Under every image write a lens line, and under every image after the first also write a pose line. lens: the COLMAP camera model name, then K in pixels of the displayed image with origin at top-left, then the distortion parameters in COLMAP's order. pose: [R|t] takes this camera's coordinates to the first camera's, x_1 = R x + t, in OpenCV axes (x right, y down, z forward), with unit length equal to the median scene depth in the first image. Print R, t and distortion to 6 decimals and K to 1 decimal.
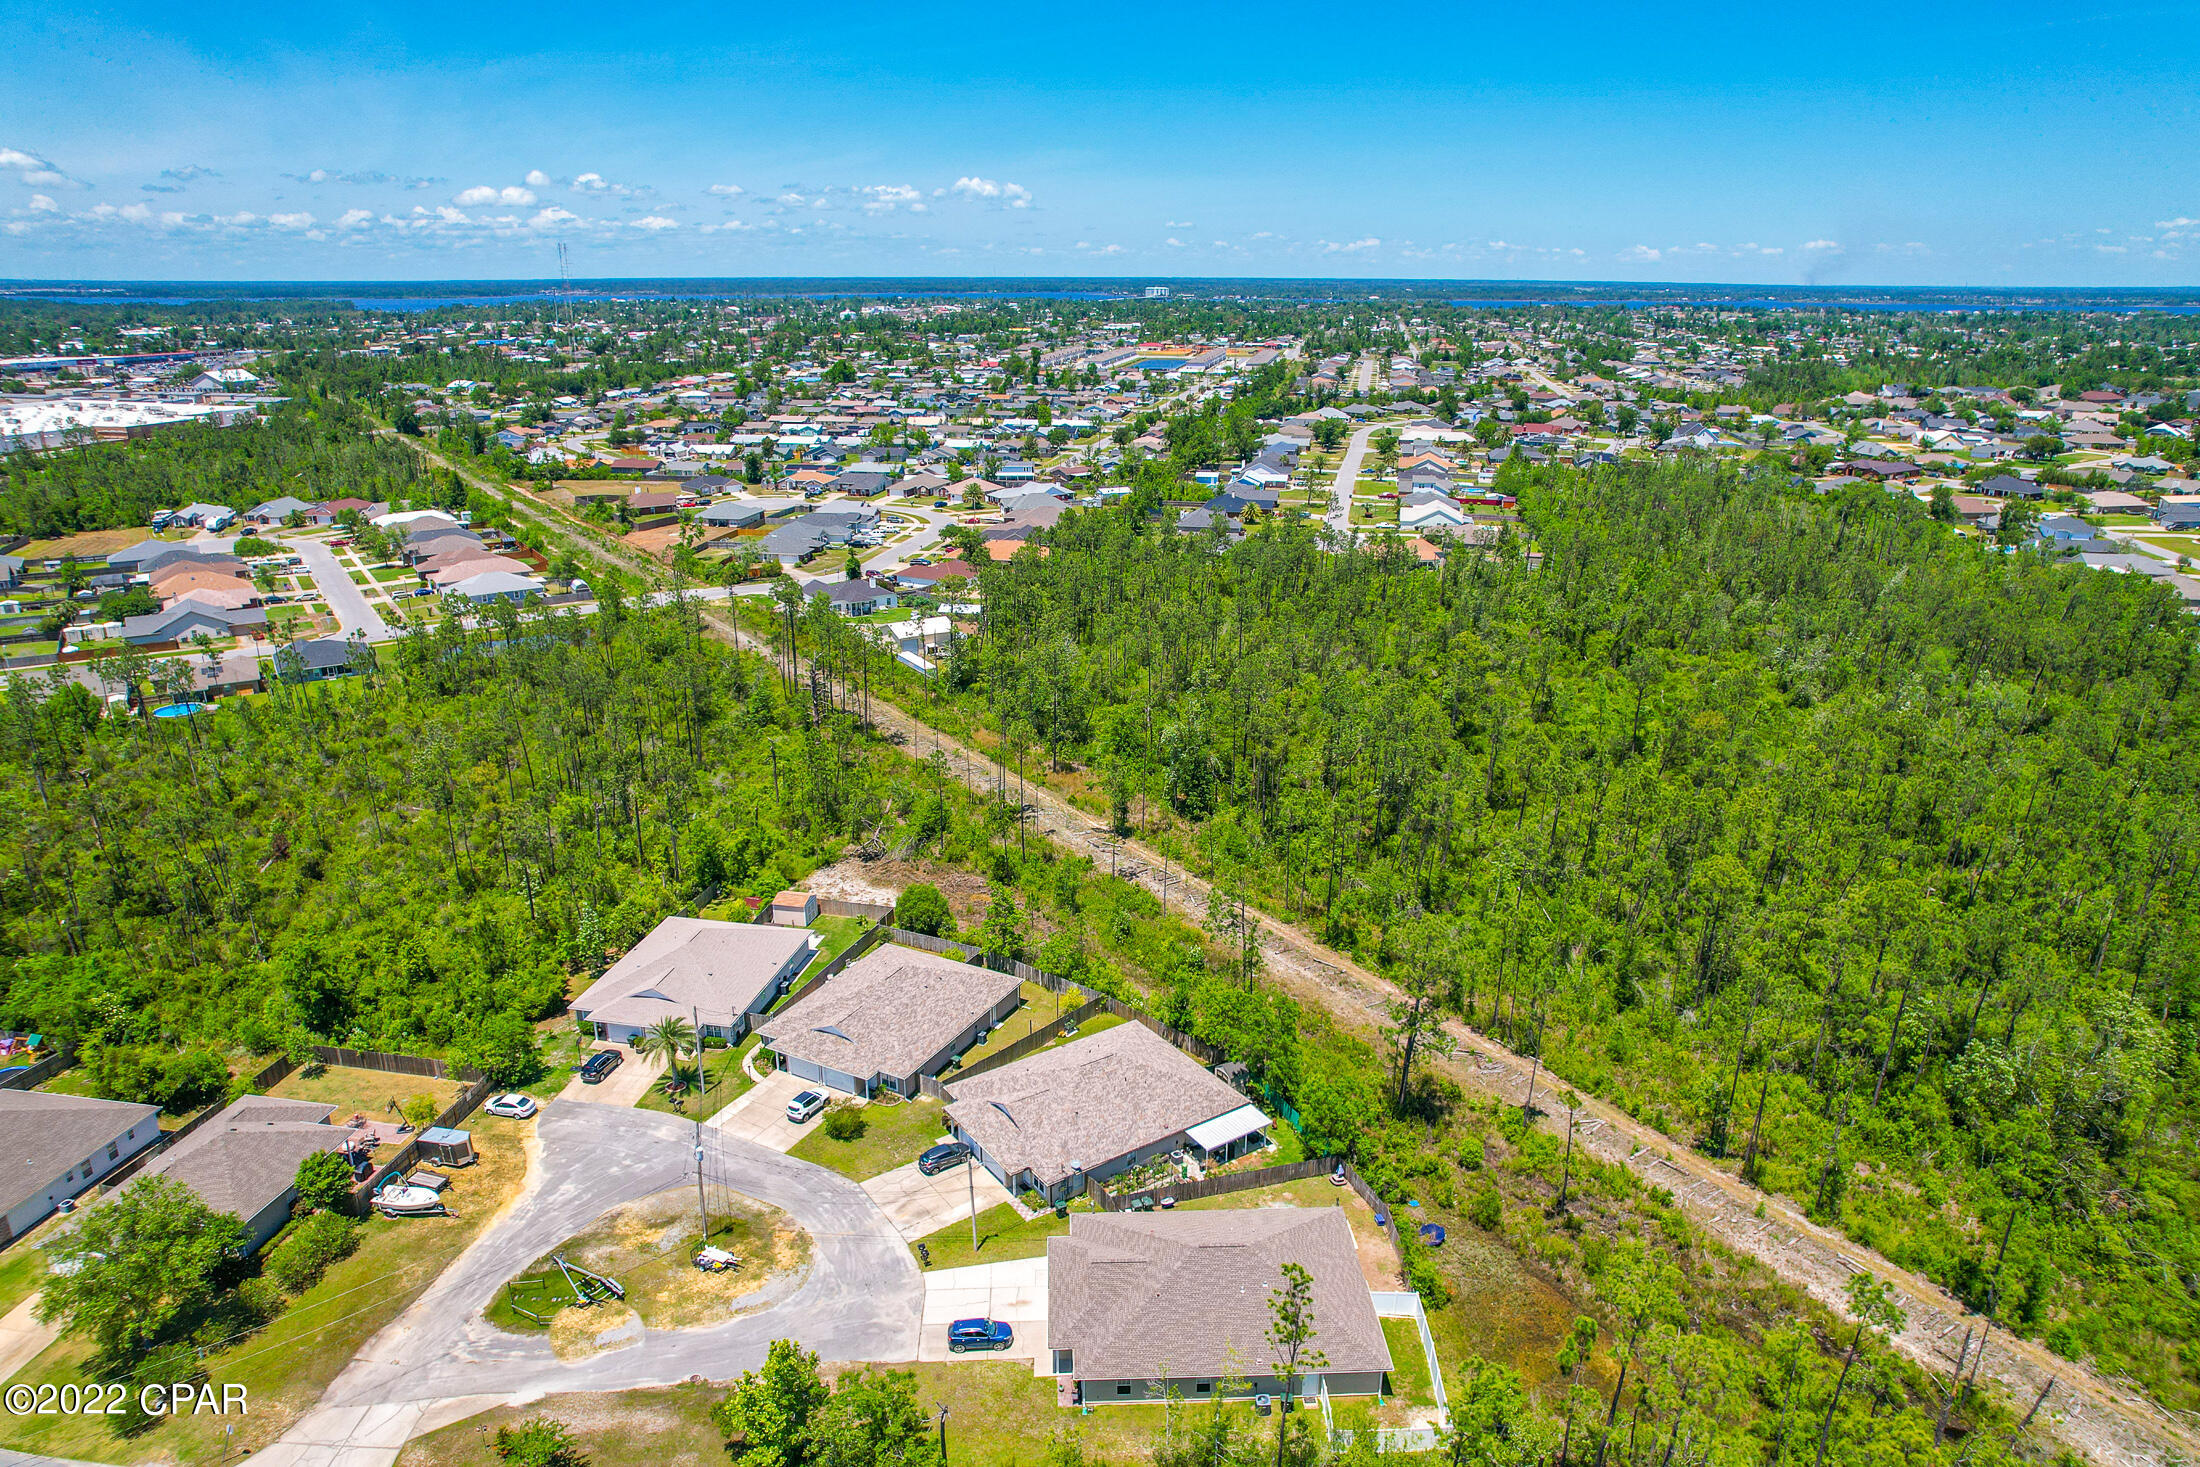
lens RADIAL K [[1404.4, 0, 1106.9], [0, 1404.4, 747.3], [0, 0, 1]] dist [-0.076225, 0.068248]
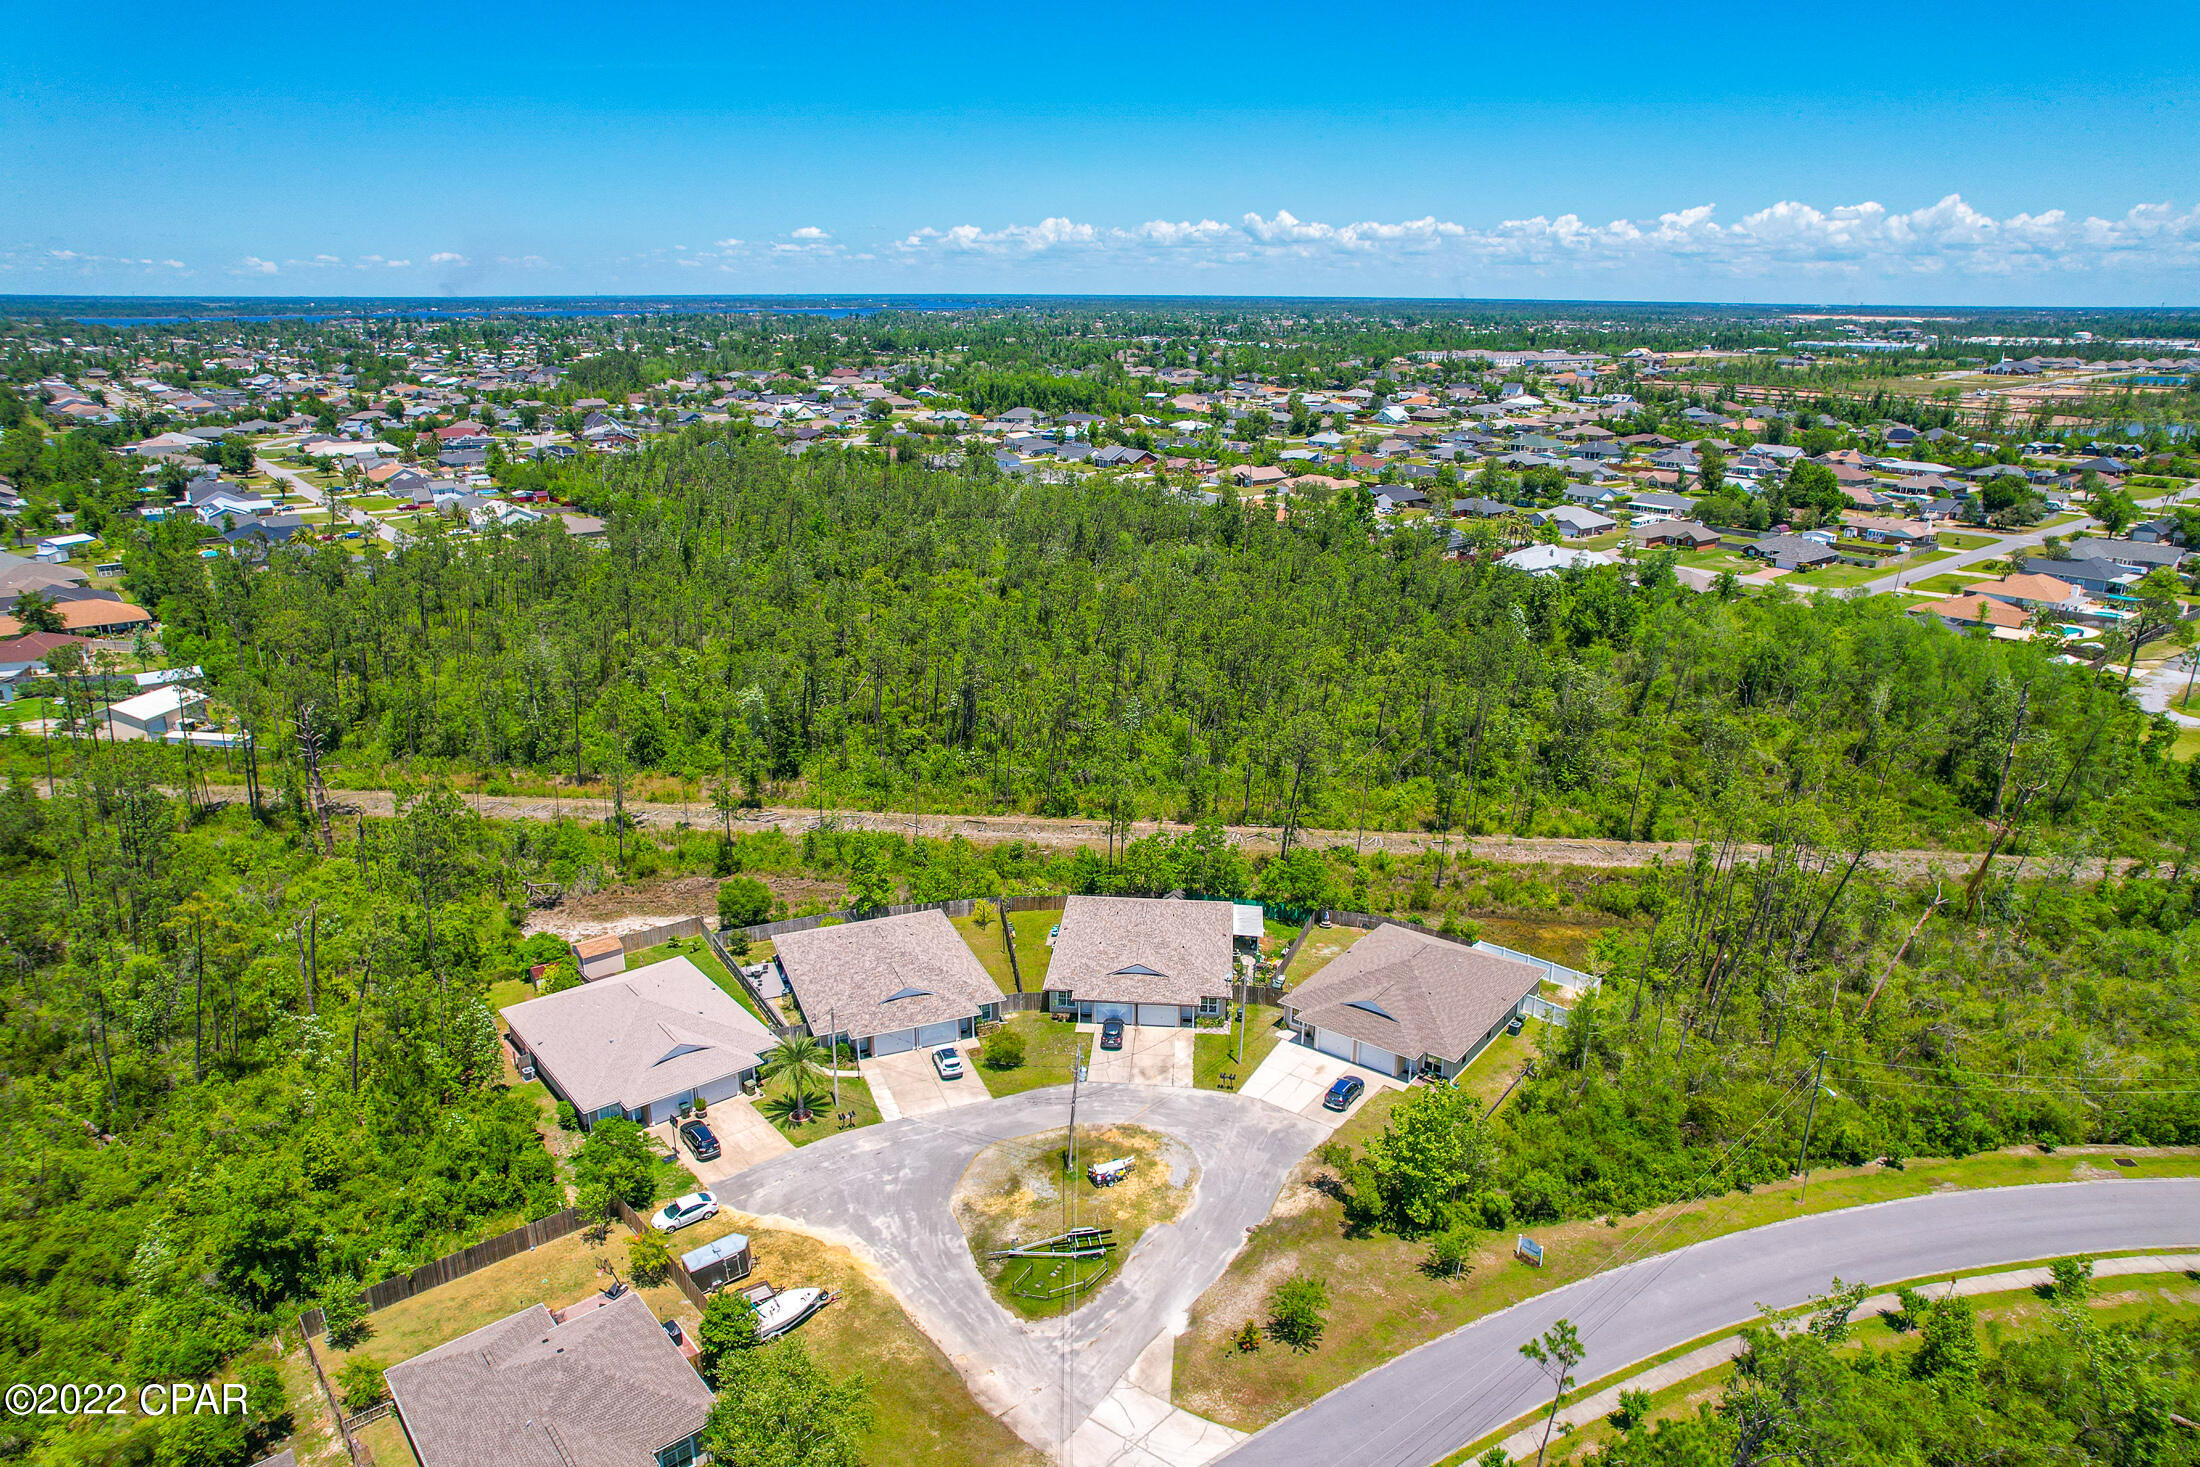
lens RADIAL K [[1404.4, 0, 1106.9], [0, 1404.4, 747.3], [0, 0, 1]] dist [-0.076225, 0.068248]
pose [[0.640069, -0.239184, 0.730139, -0.889123], [0.244049, 0.964386, 0.101977, -0.027167], [-0.728527, 0.112917, 0.675647, 0.270870]]
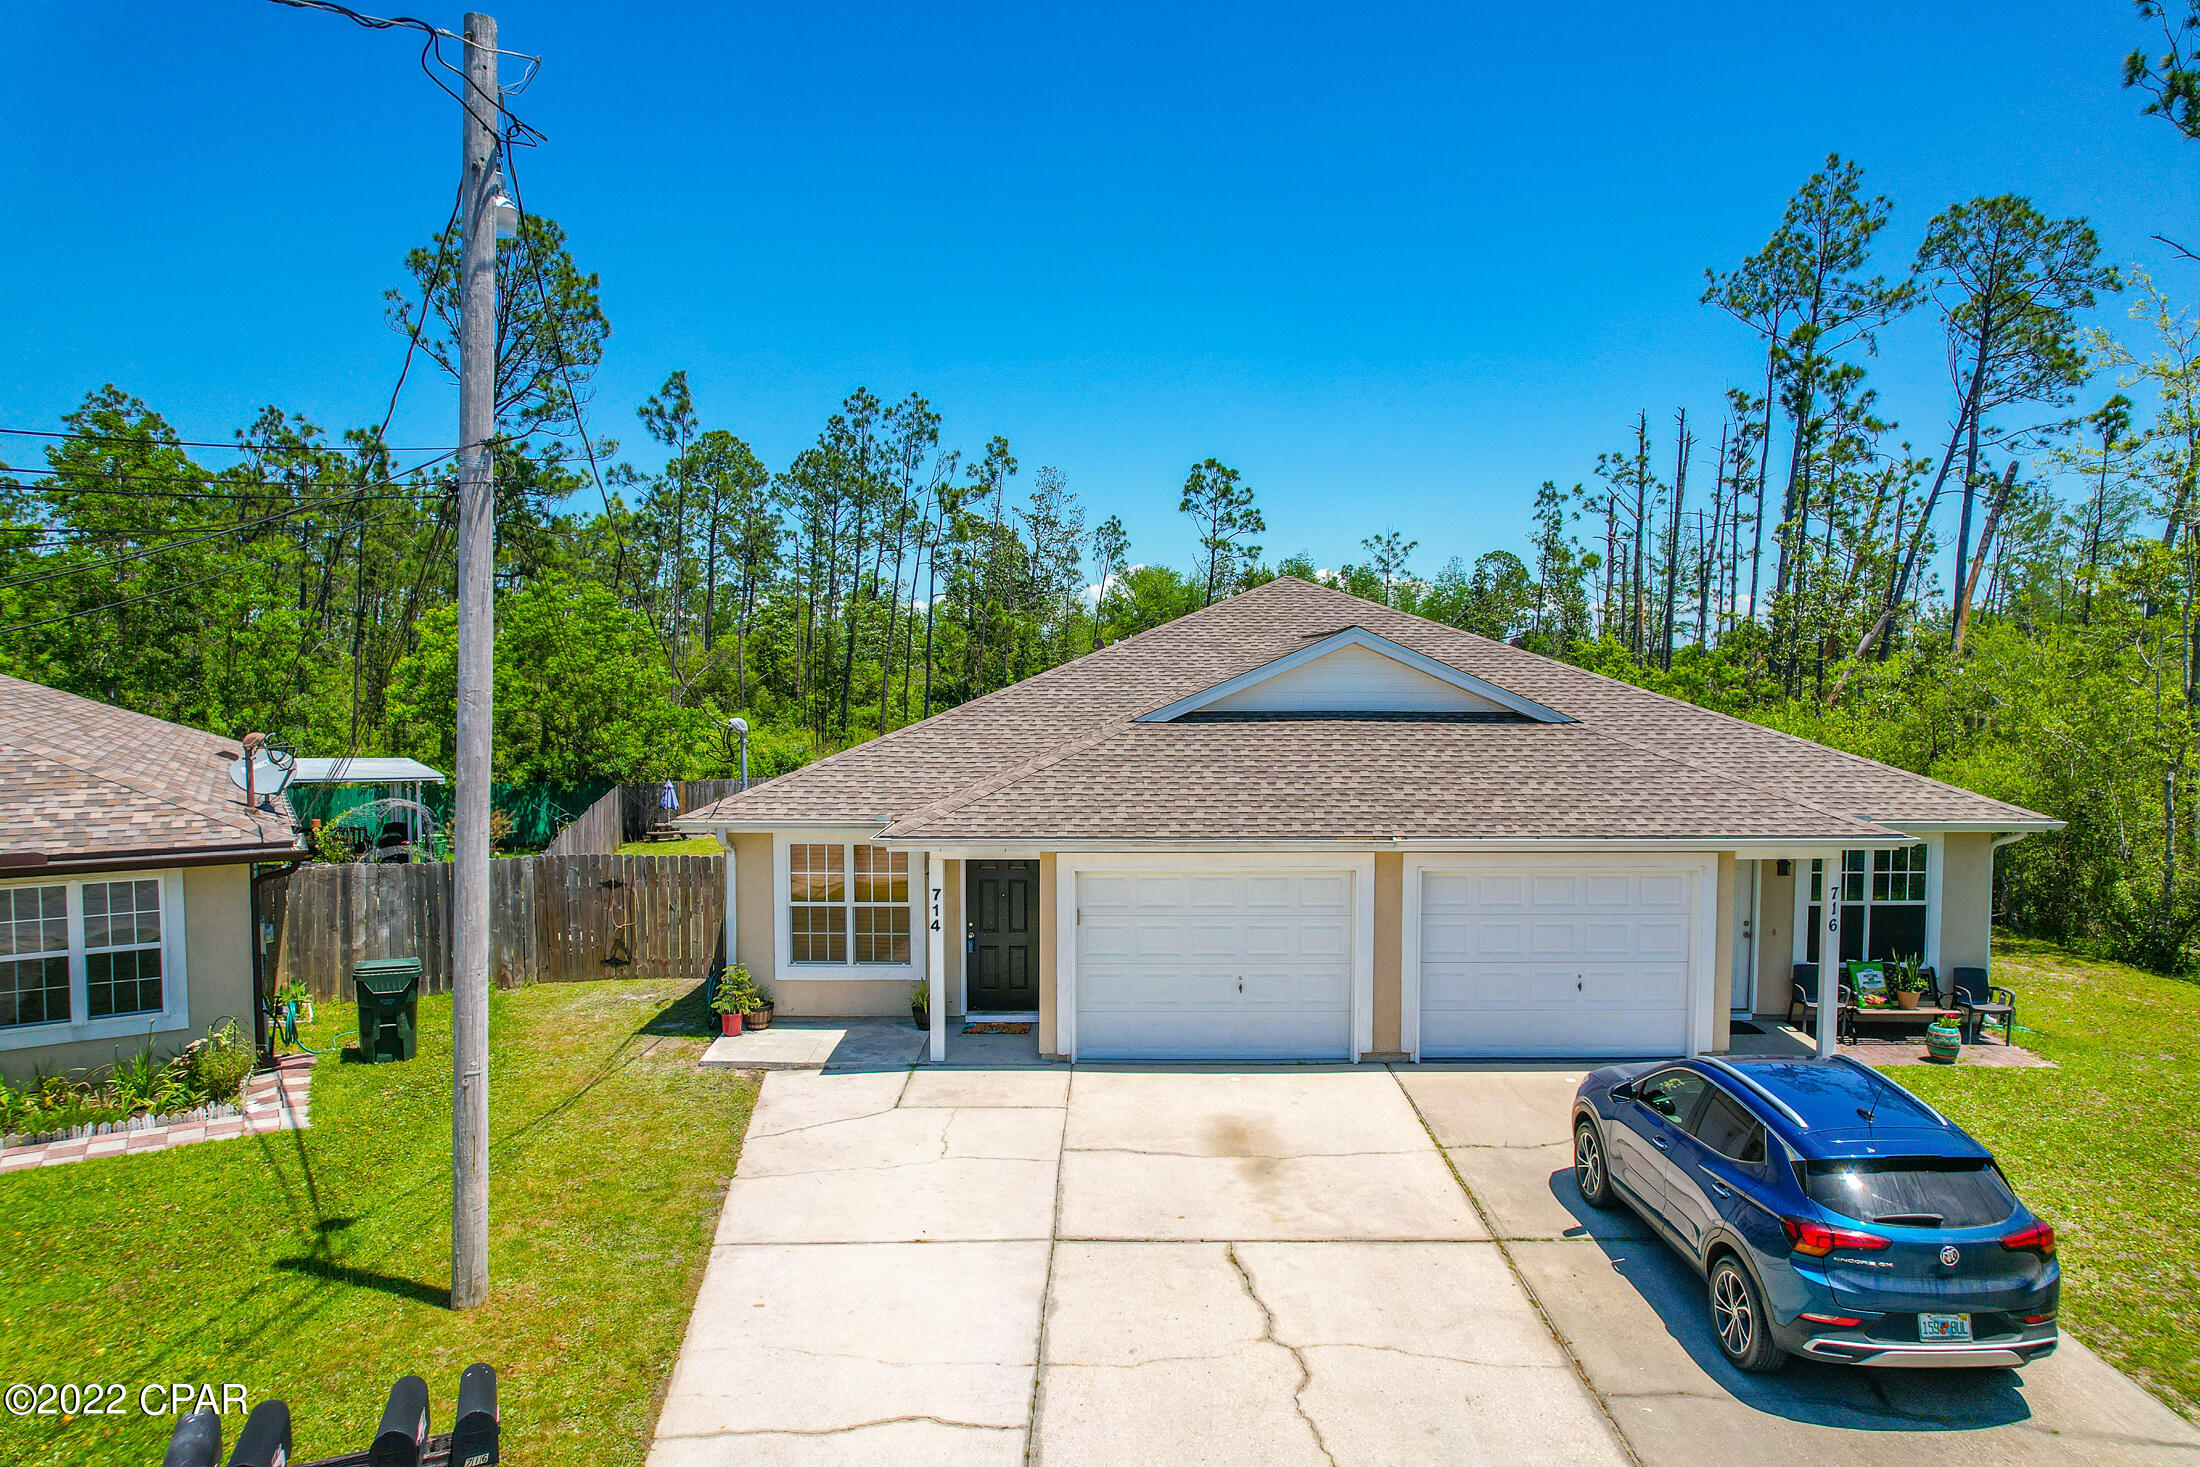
lens RADIAL K [[1404.4, 0, 1106.9], [0, 1404.4, 747.3], [0, 0, 1]] dist [-0.076225, 0.068248]
pose [[0.044388, -0.061062, 0.997146, -0.176472], [0.319253, 0.946659, 0.043759, 0.320237], [-0.946629, 0.316399, 0.061515, 0.899987]]
